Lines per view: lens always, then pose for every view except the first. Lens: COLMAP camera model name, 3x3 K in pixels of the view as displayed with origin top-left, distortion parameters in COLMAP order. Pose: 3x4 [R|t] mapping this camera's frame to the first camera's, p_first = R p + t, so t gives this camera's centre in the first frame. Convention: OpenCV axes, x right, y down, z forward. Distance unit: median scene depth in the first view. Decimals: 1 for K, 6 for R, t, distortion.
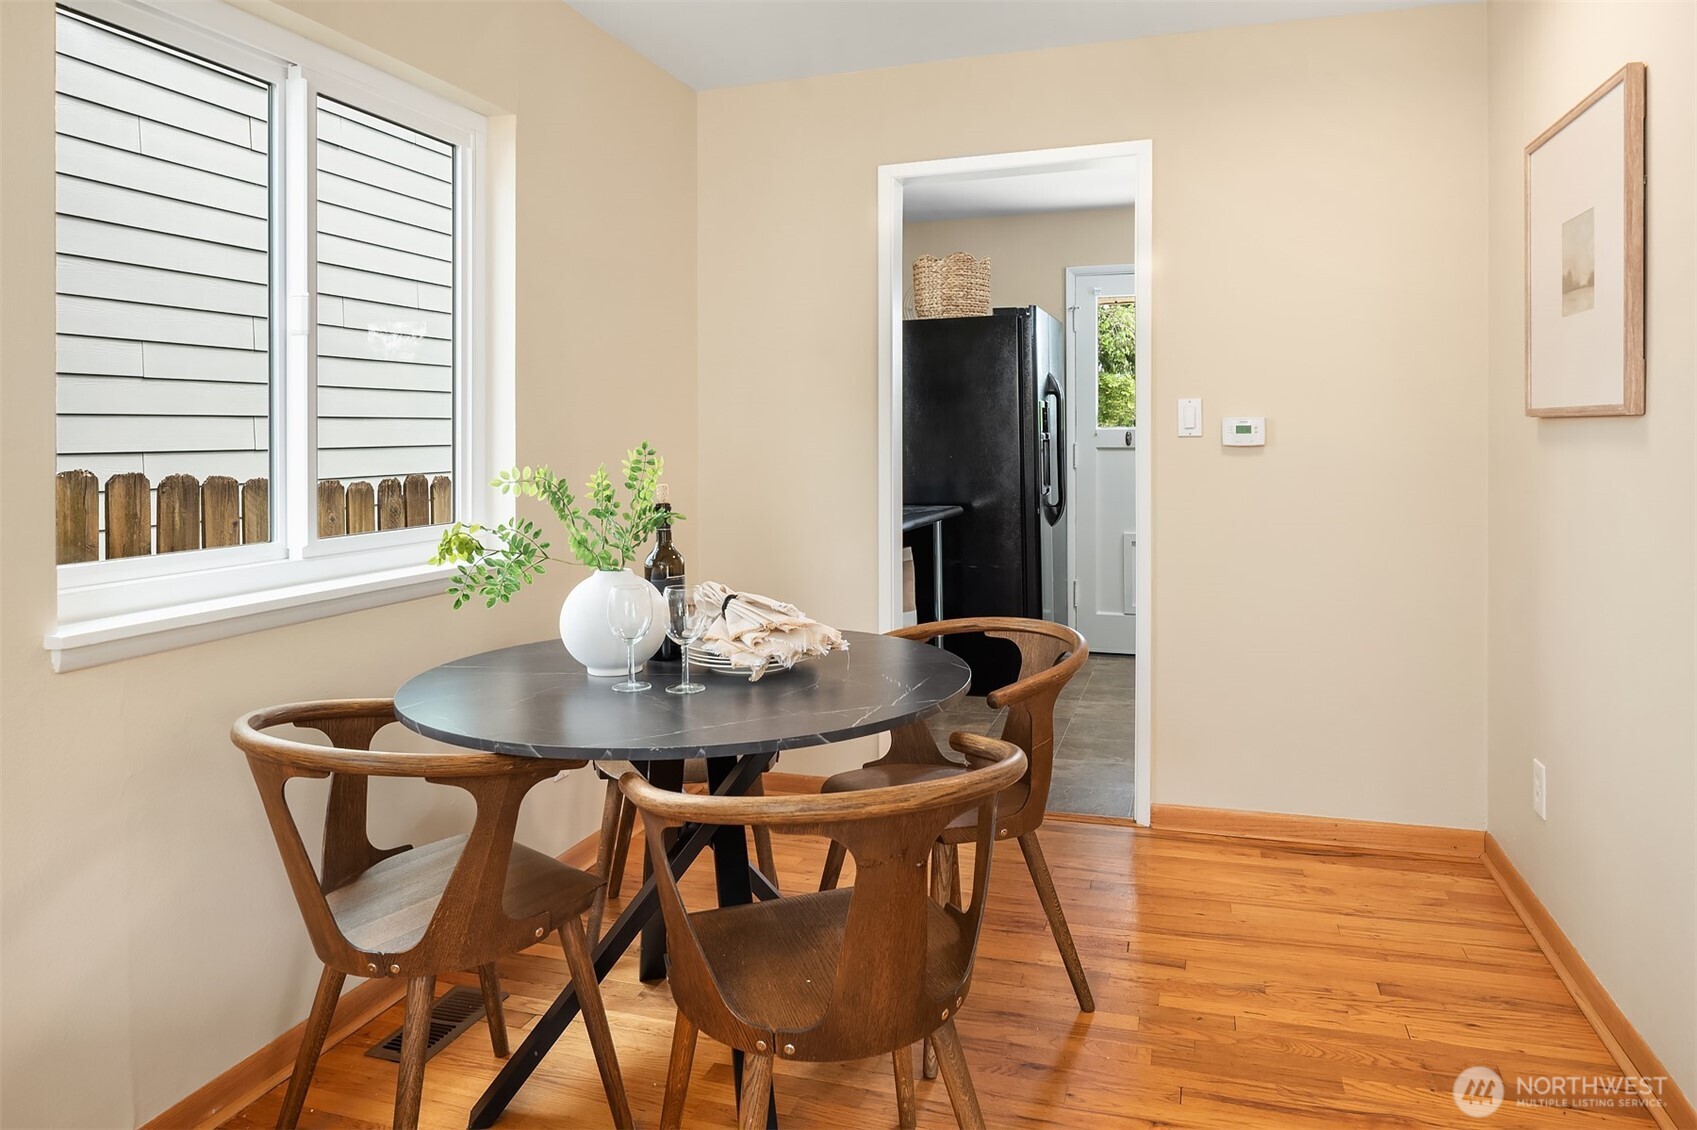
lens RADIAL K [[1095.2, 0, 830.5], [0, 1095.2, 427.2], [0, 0, 1]] dist [-0.003581, -0.000910]
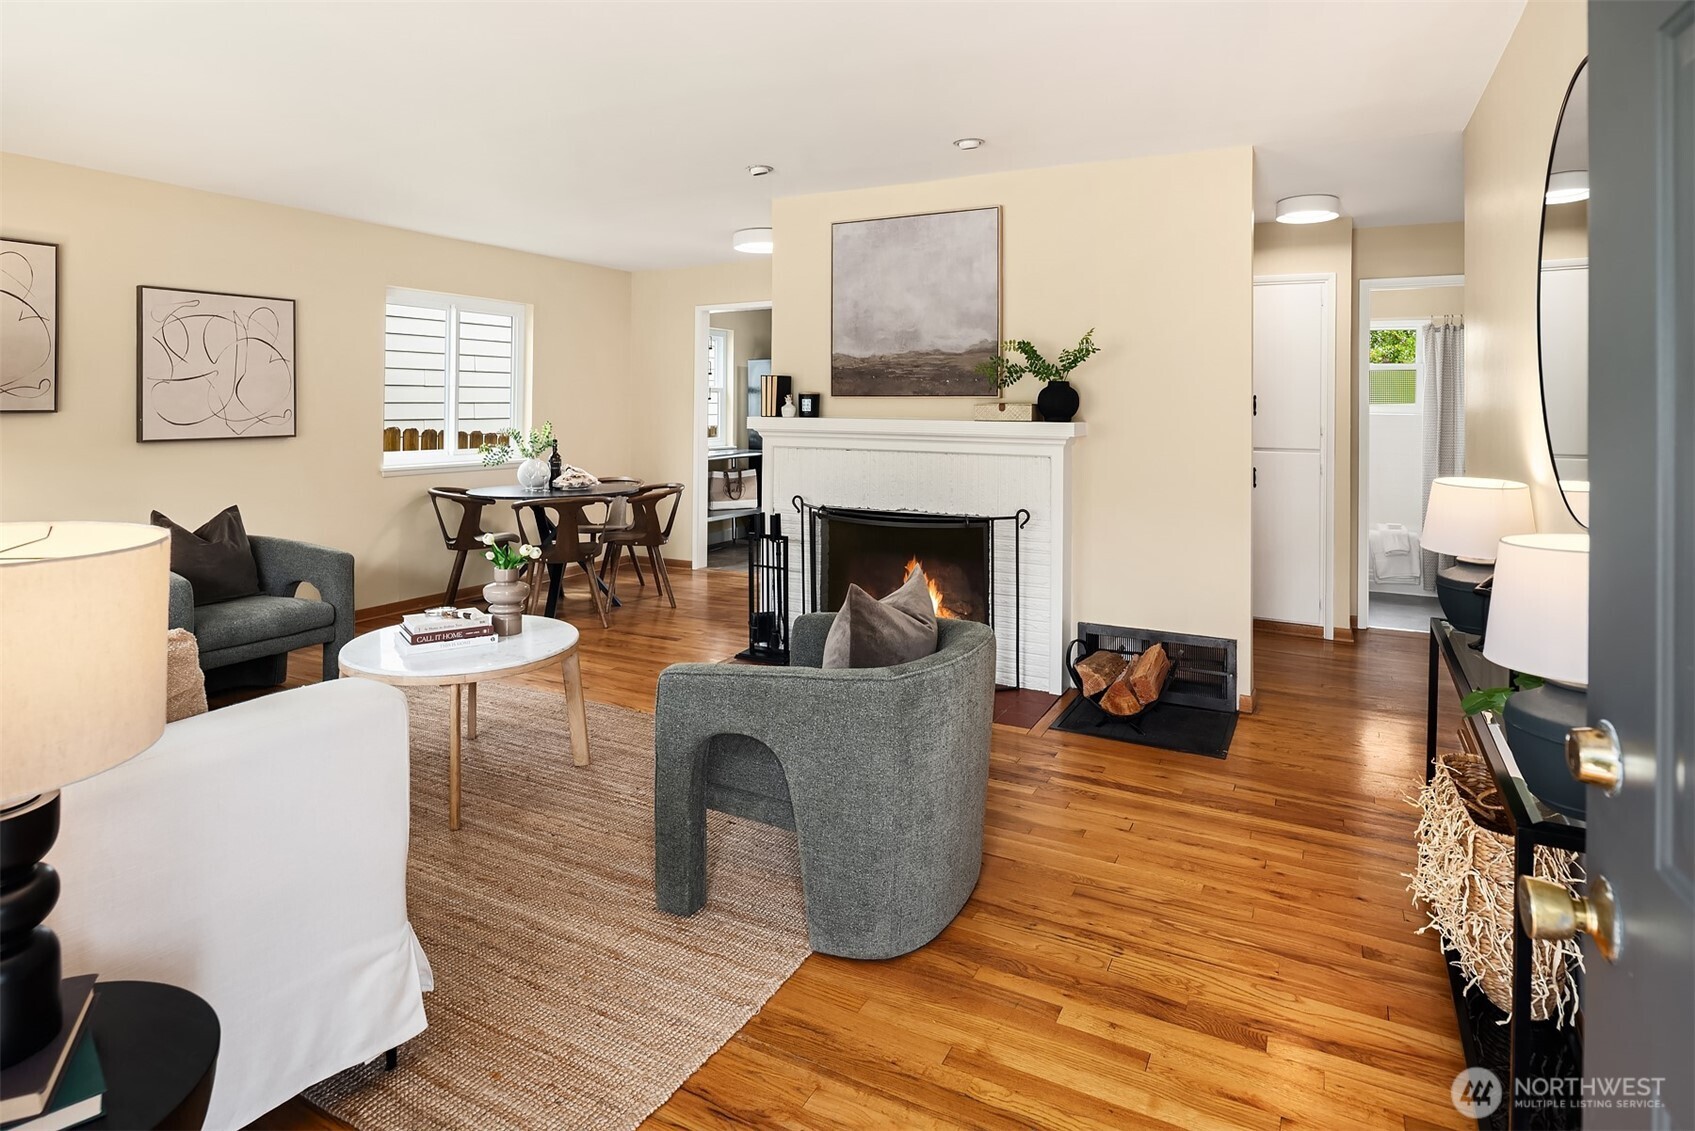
lens RADIAL K [[935.2, 0, 833.8], [0, 935.2, 388.1], [0, 0, 1]] dist [-0.003487, -0.002772]
pose [[0.984081, 0.006340, -0.177609, 1.146136], [-0.008576, 0.999893, -0.011826, -0.056415], [0.177515, 0.013160, 0.984030, -1.565215]]
